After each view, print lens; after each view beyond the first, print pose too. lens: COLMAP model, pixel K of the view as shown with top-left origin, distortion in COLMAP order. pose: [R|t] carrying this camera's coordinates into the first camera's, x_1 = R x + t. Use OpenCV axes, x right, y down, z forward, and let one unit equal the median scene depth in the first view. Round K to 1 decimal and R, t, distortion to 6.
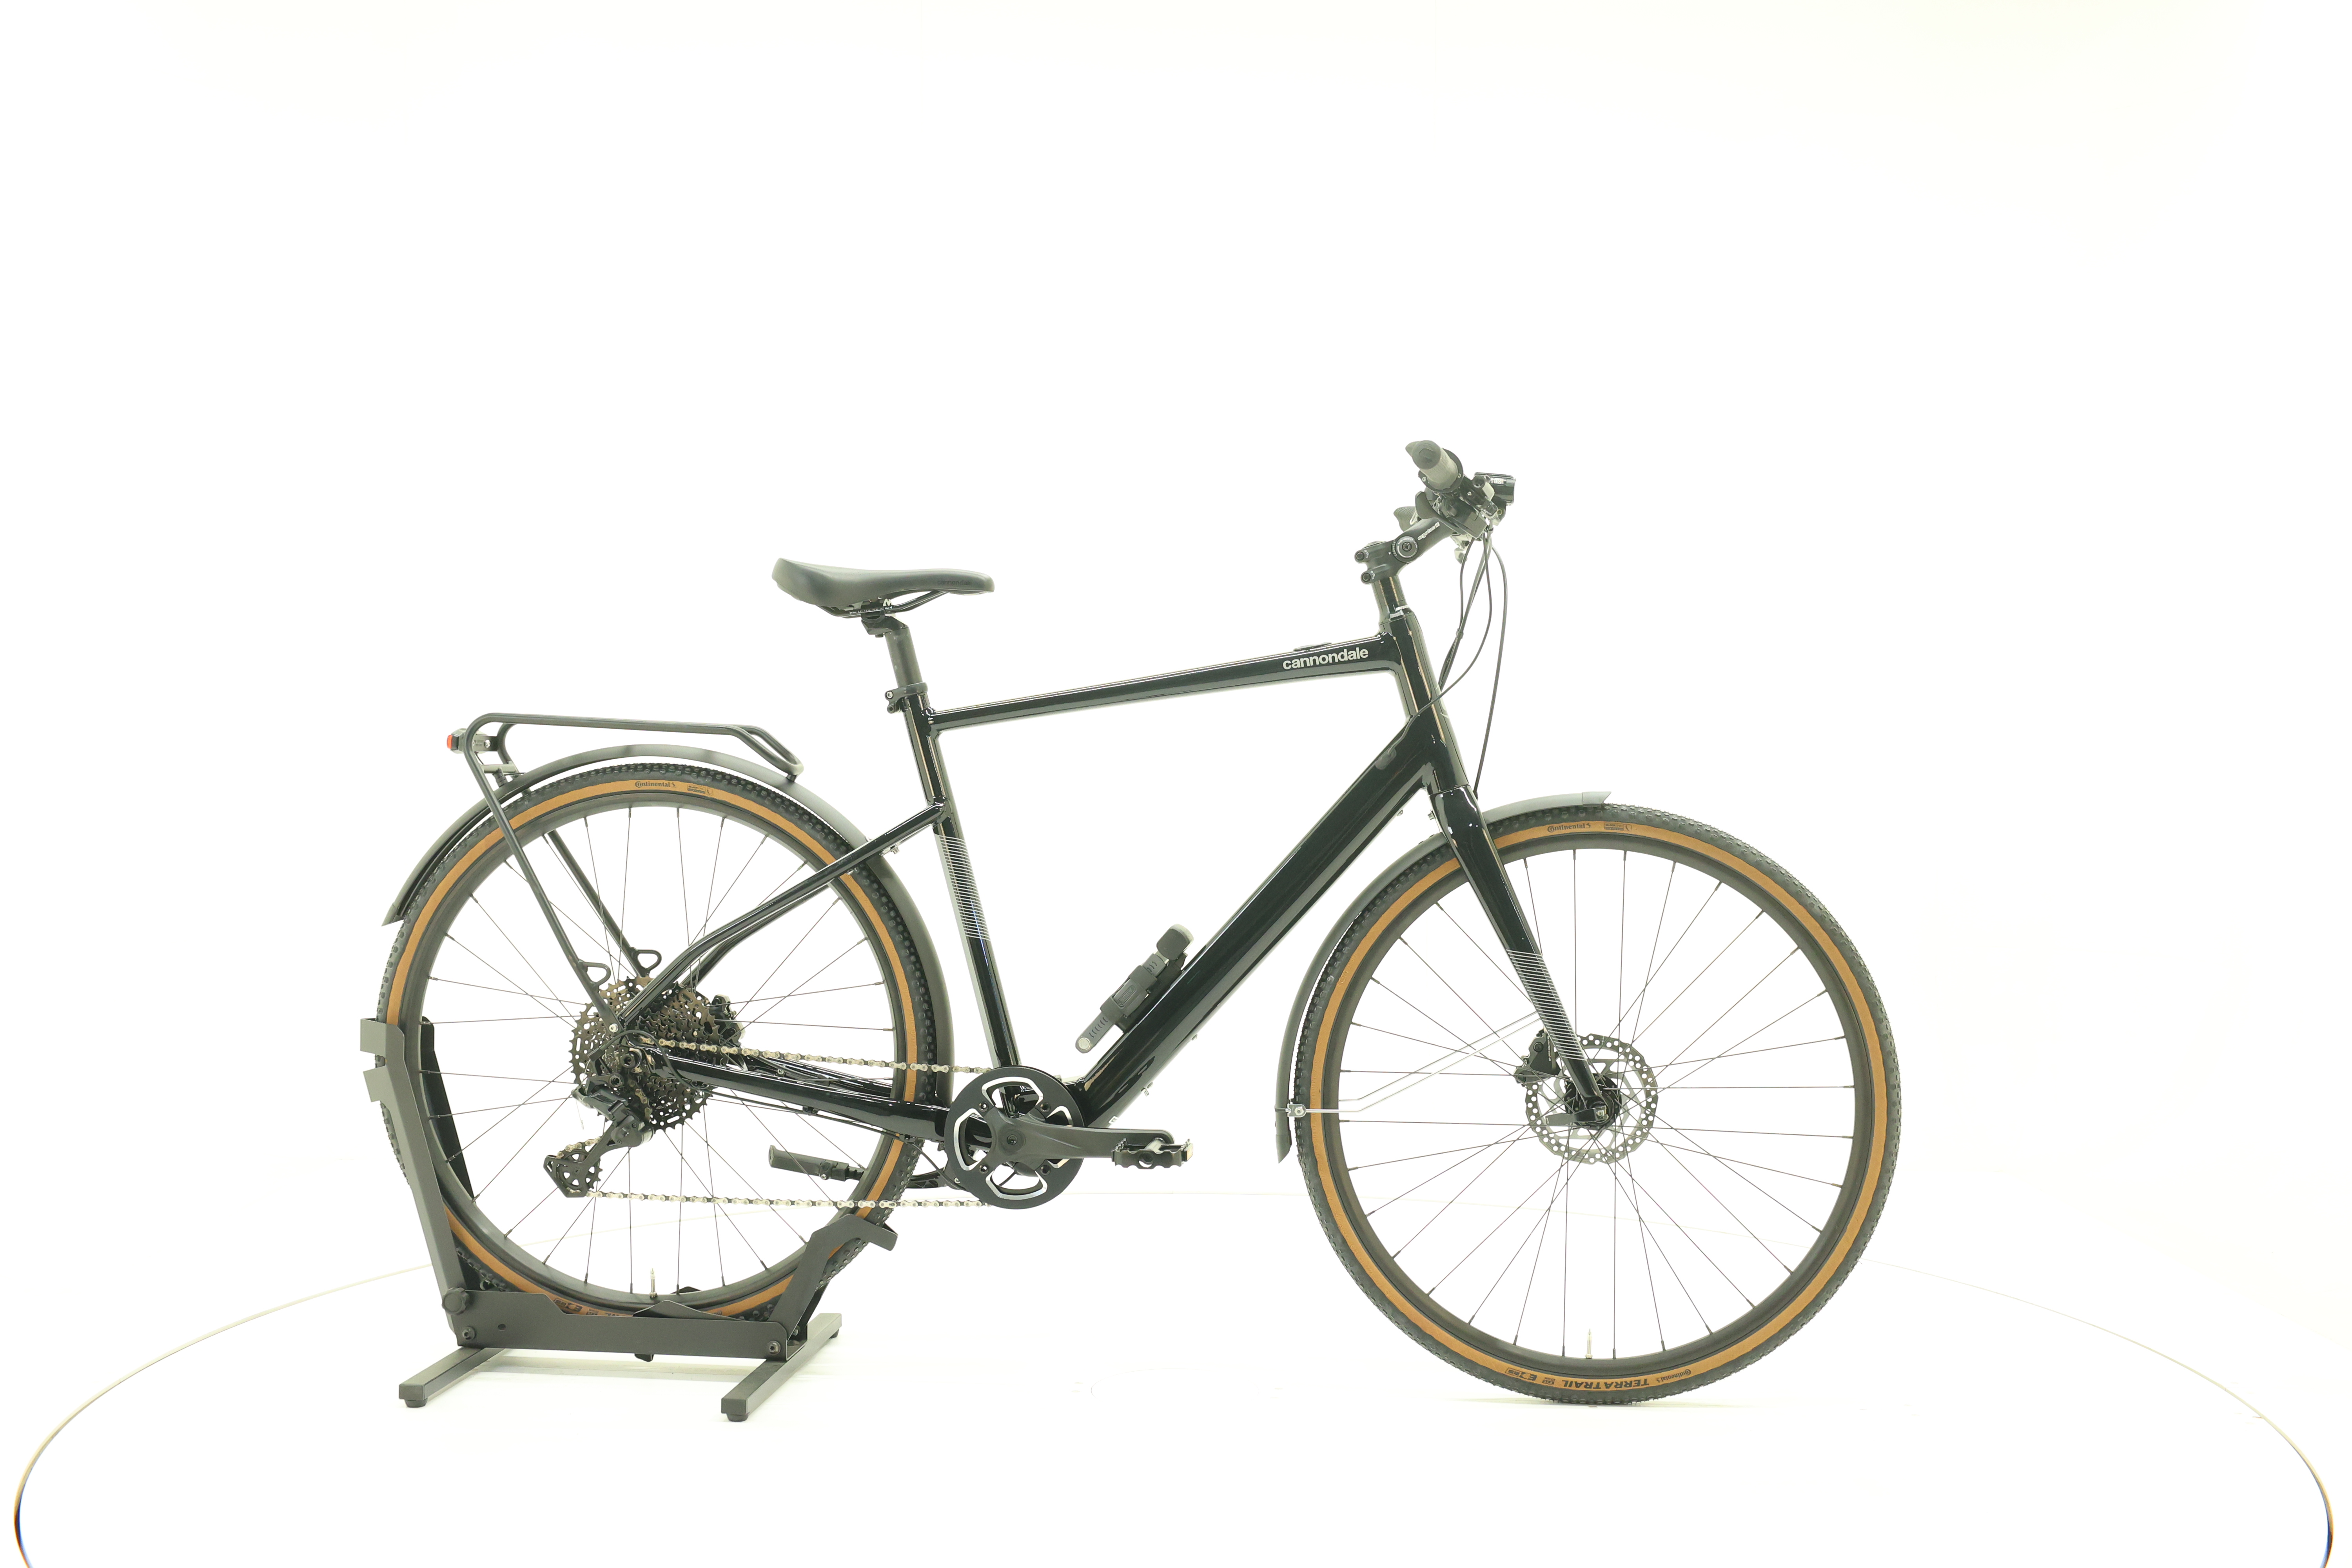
lens RADIAL K [[2496.0, 0, 1172.2], [0, 2496.0, 780.0], [0, 0, 1]] dist [0.014765, 0.000000]
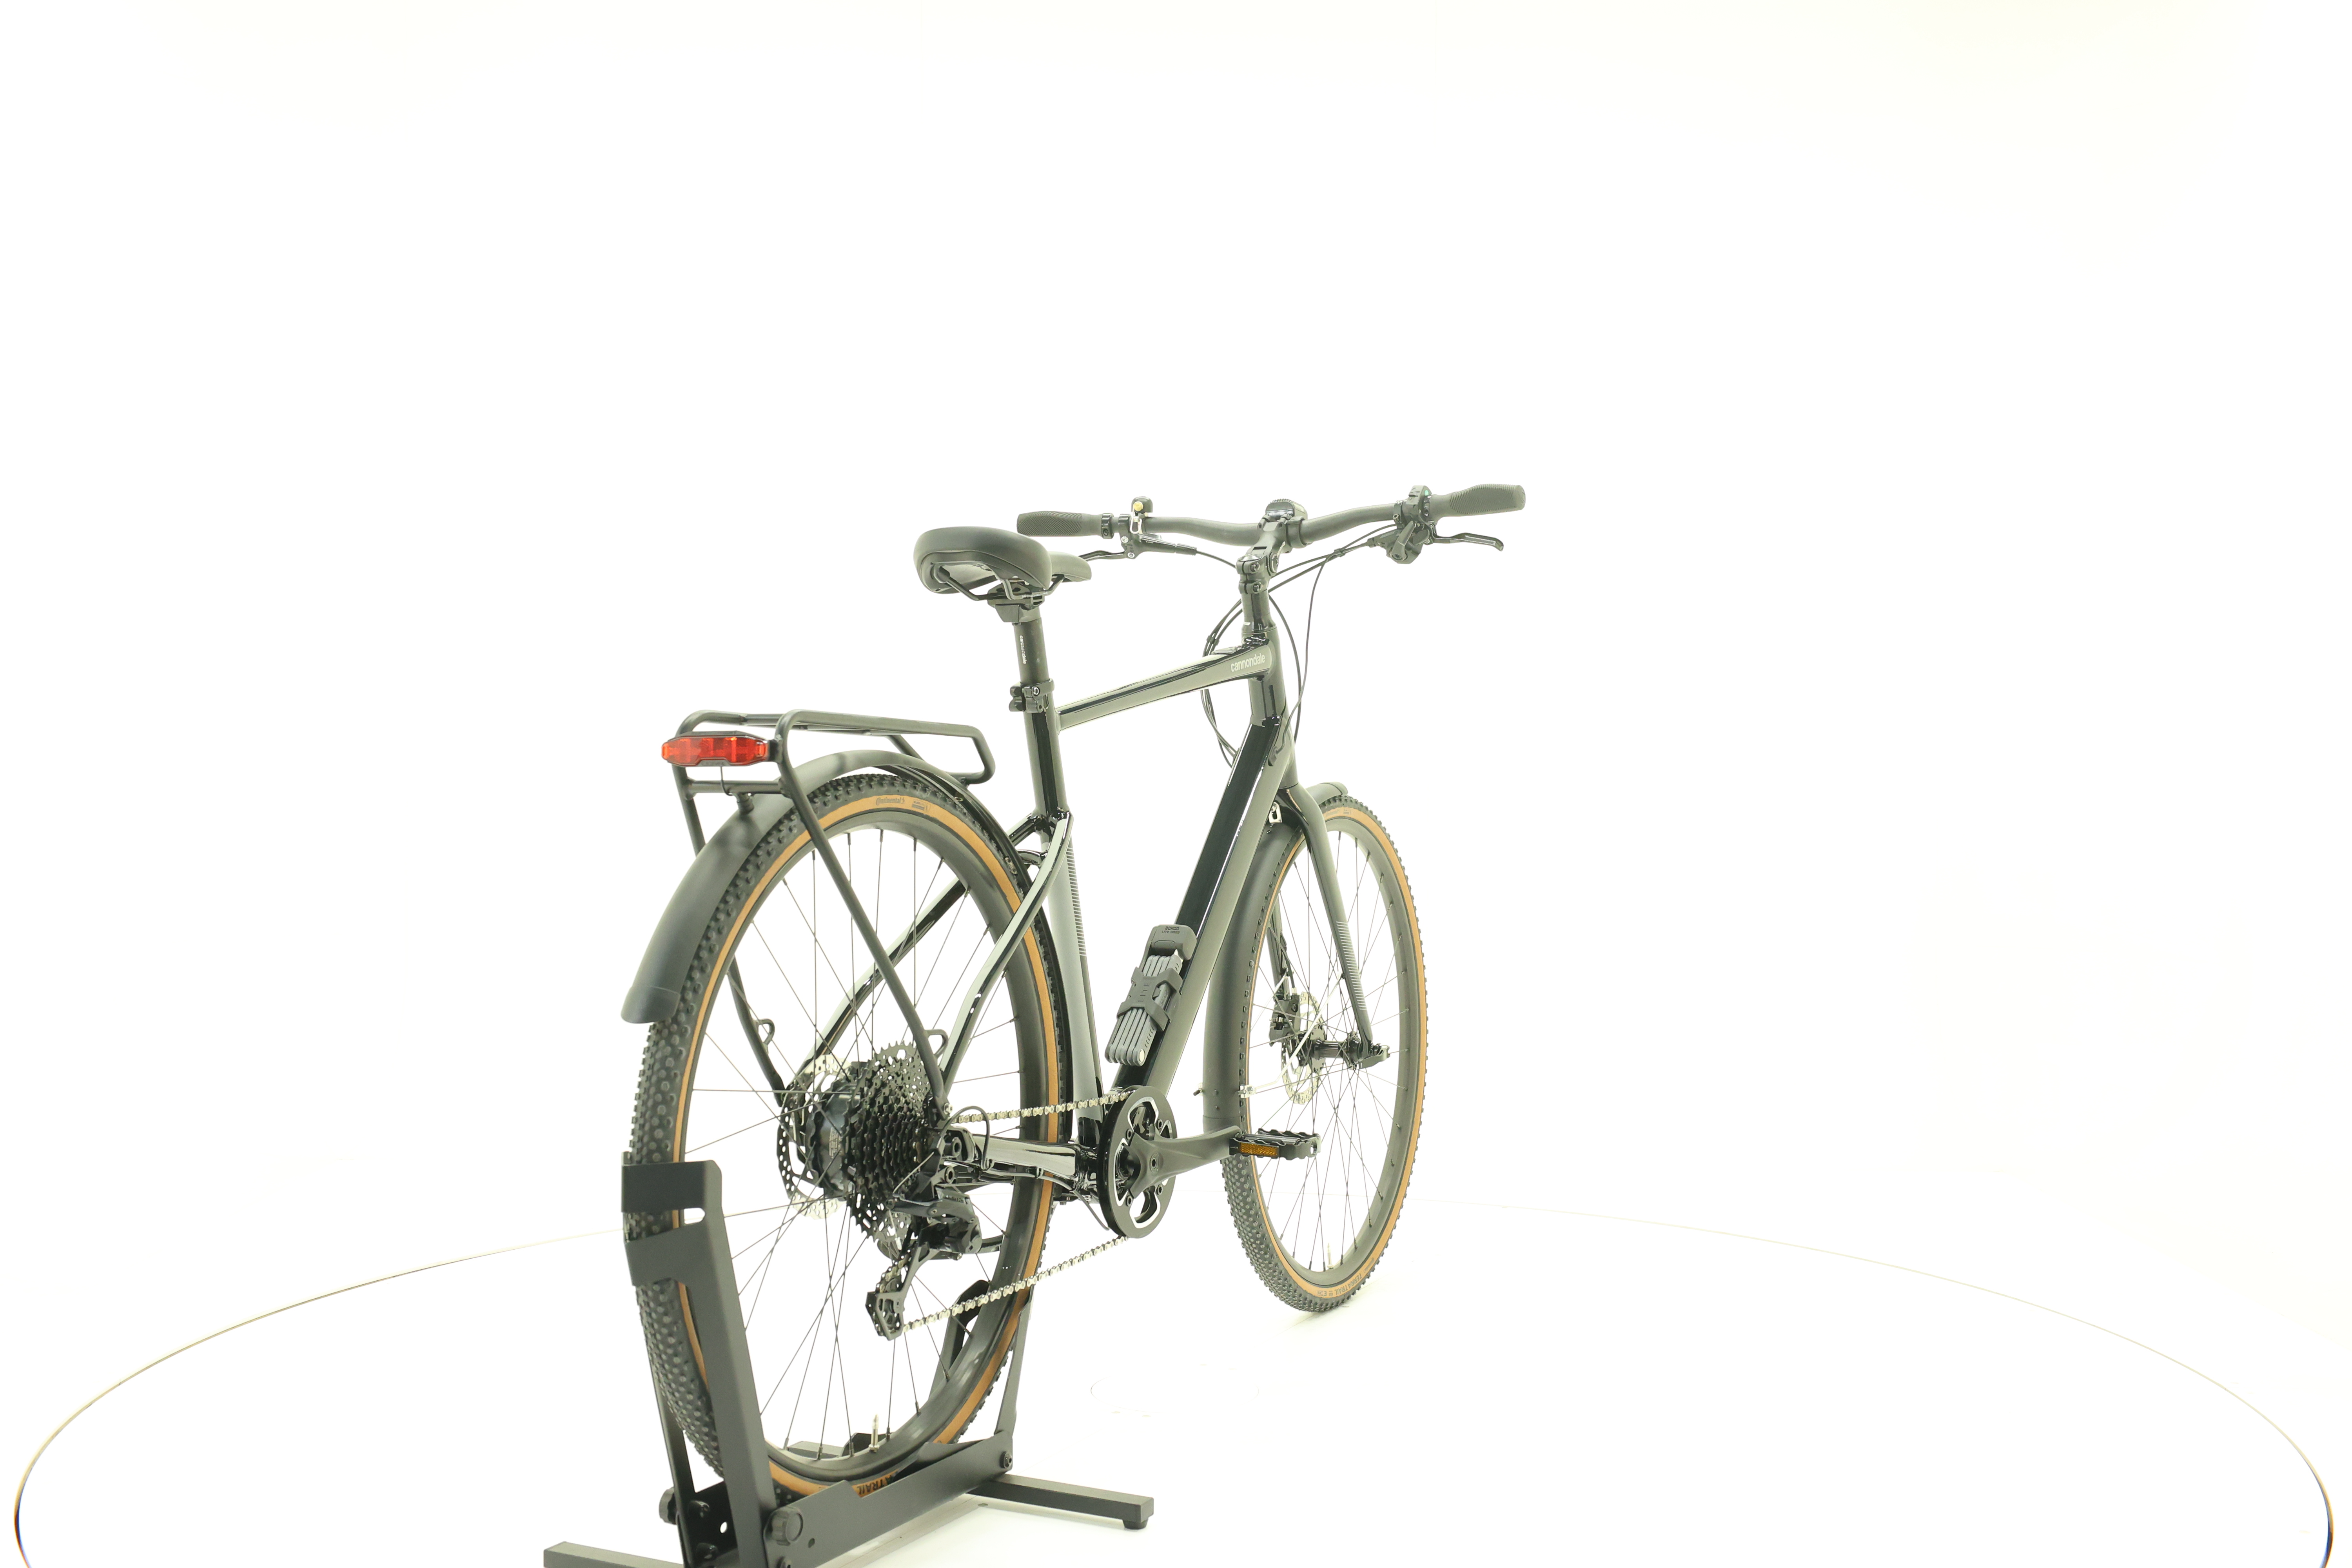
lens RADIAL K [[2496.0, 0, 1176.7], [0, 2496.0, 784.2], [0, 0, 1]] dist [0.014765, 0.000000]
pose [[0.340507, -0.022216, 0.939979, -0.938675], [0.015094, 0.999721, 0.018160, -0.016617], [-0.940121, 0.008004, 0.340748, 0.661248]]
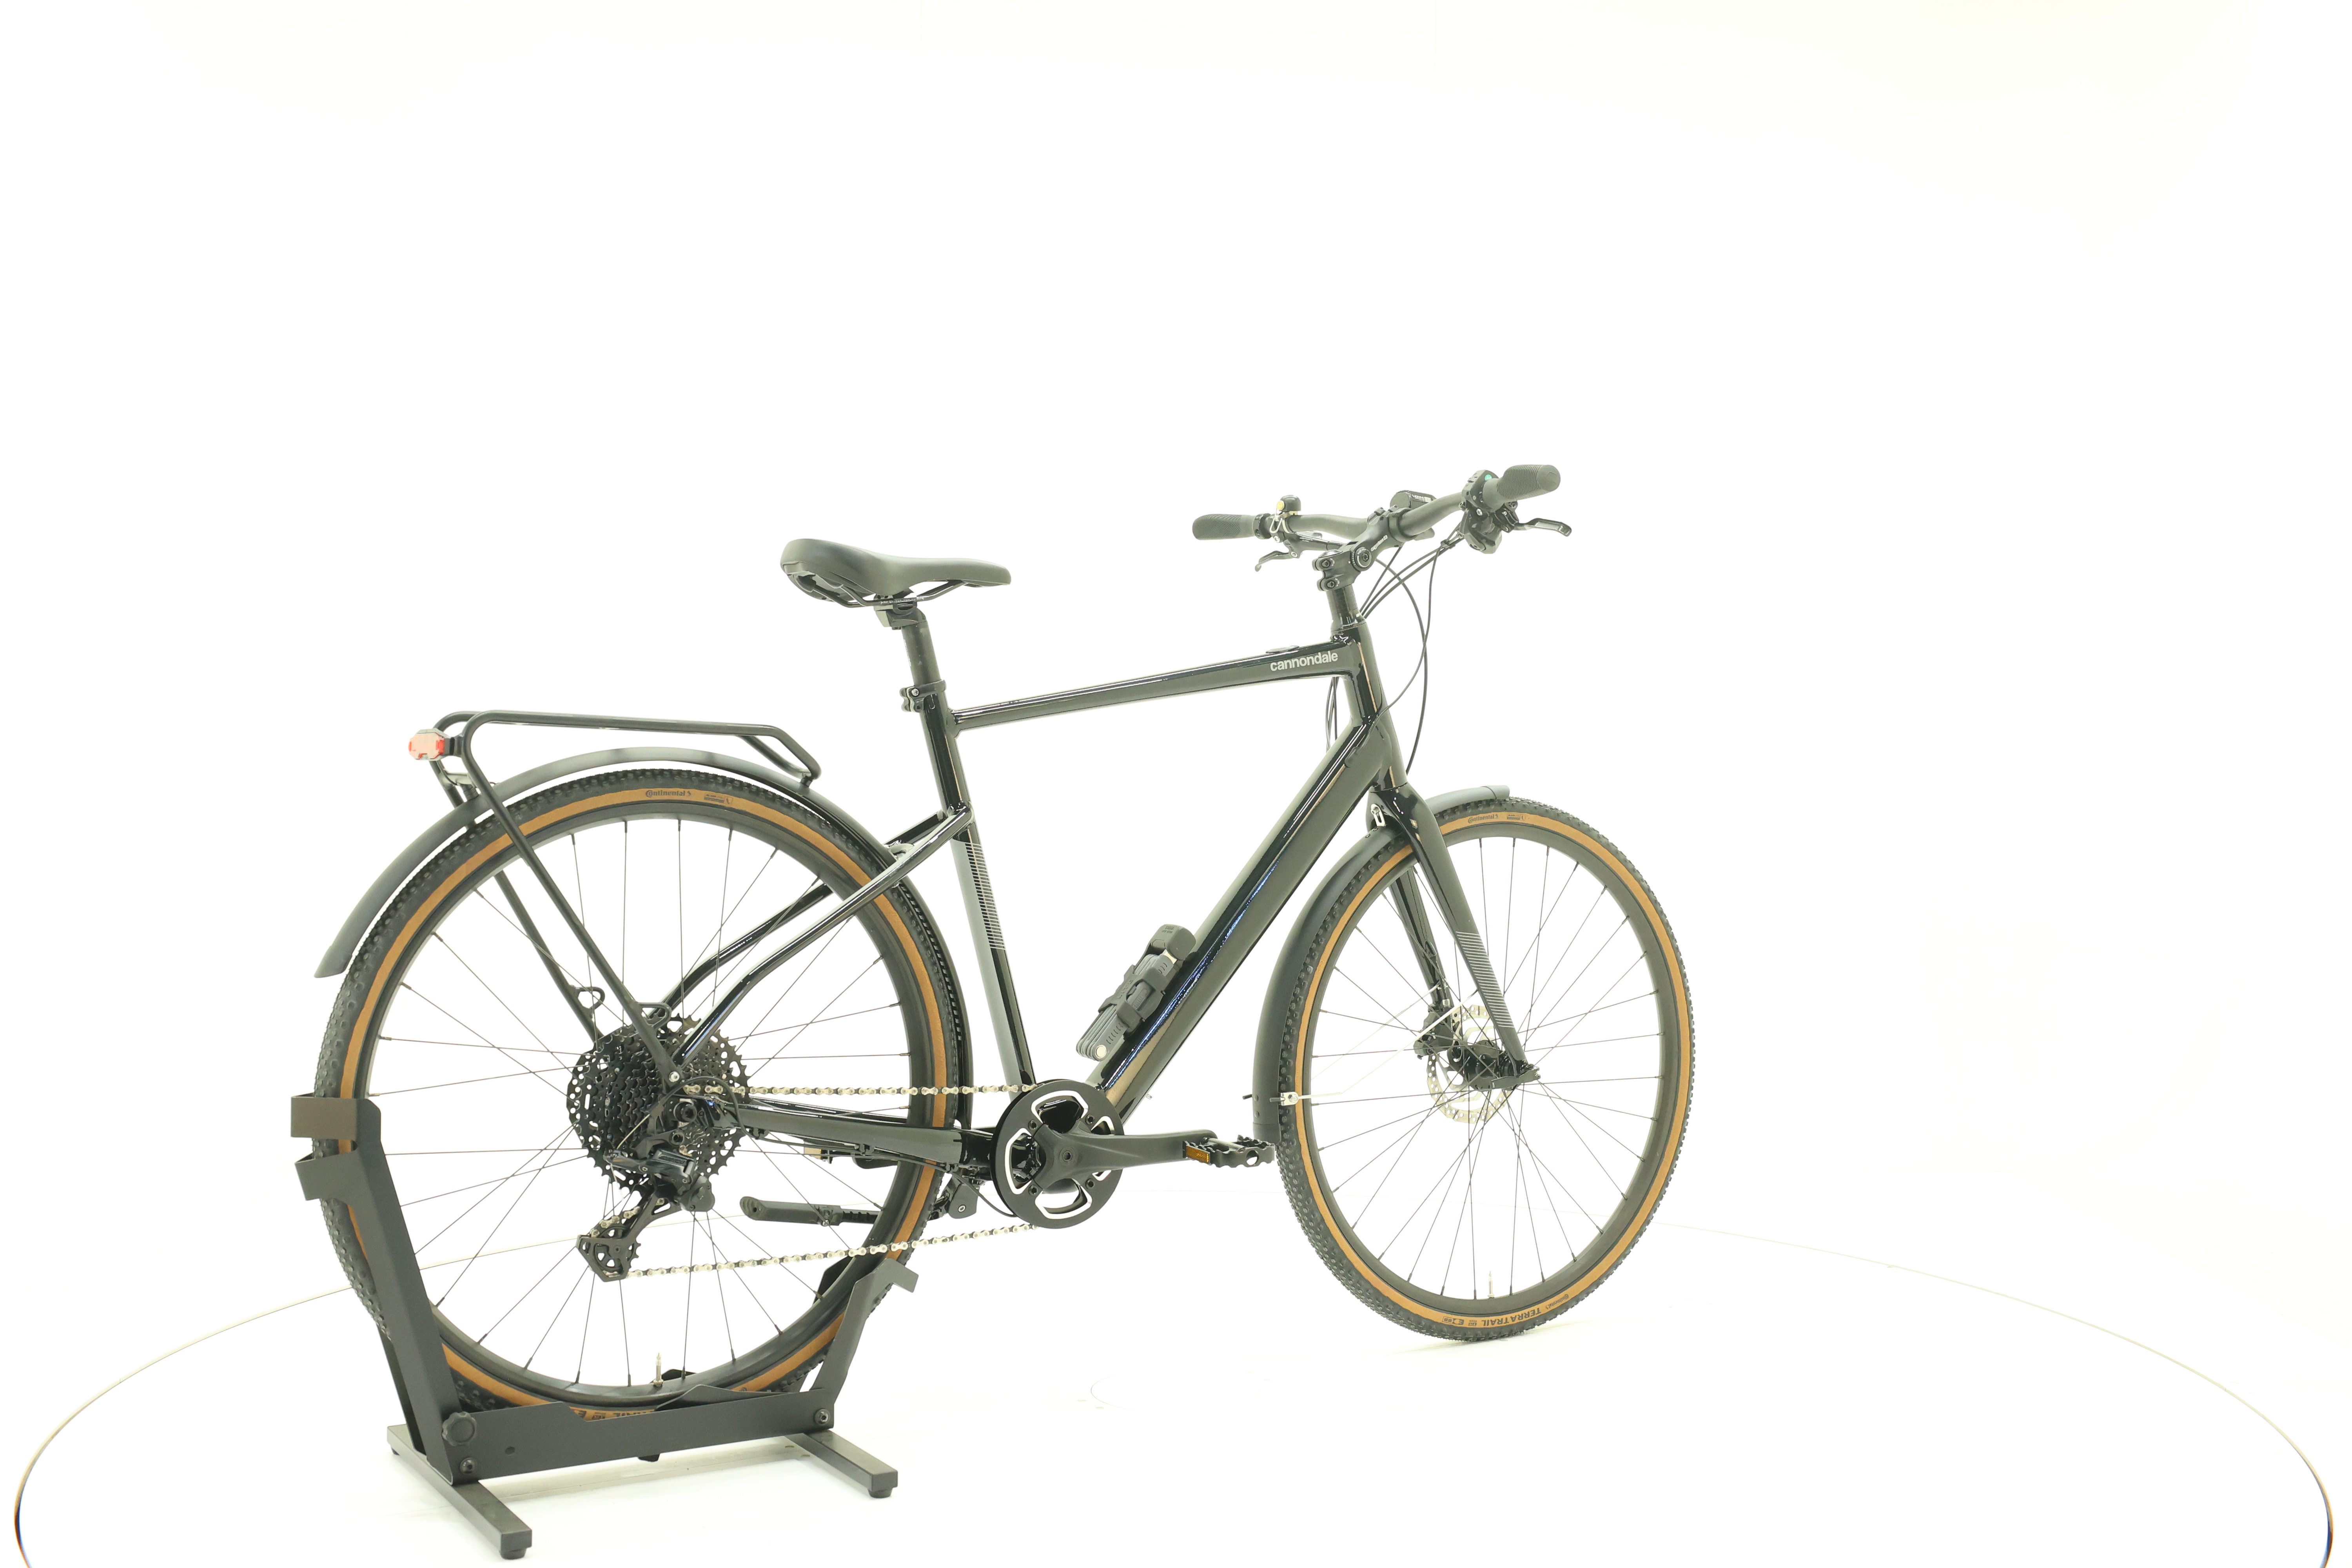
lens RADIAL K [[2496.0, 0, 1172.6], [0, 2496.0, 782.5], [0, 0, 1]] dist [0.014765, 0.000000]
pose [[0.782675, -0.013606, 0.622282, -0.622781], [0.010432, 0.999907, 0.008742, -0.007838], [-0.622343, -0.000351, 0.782744, 0.219362]]
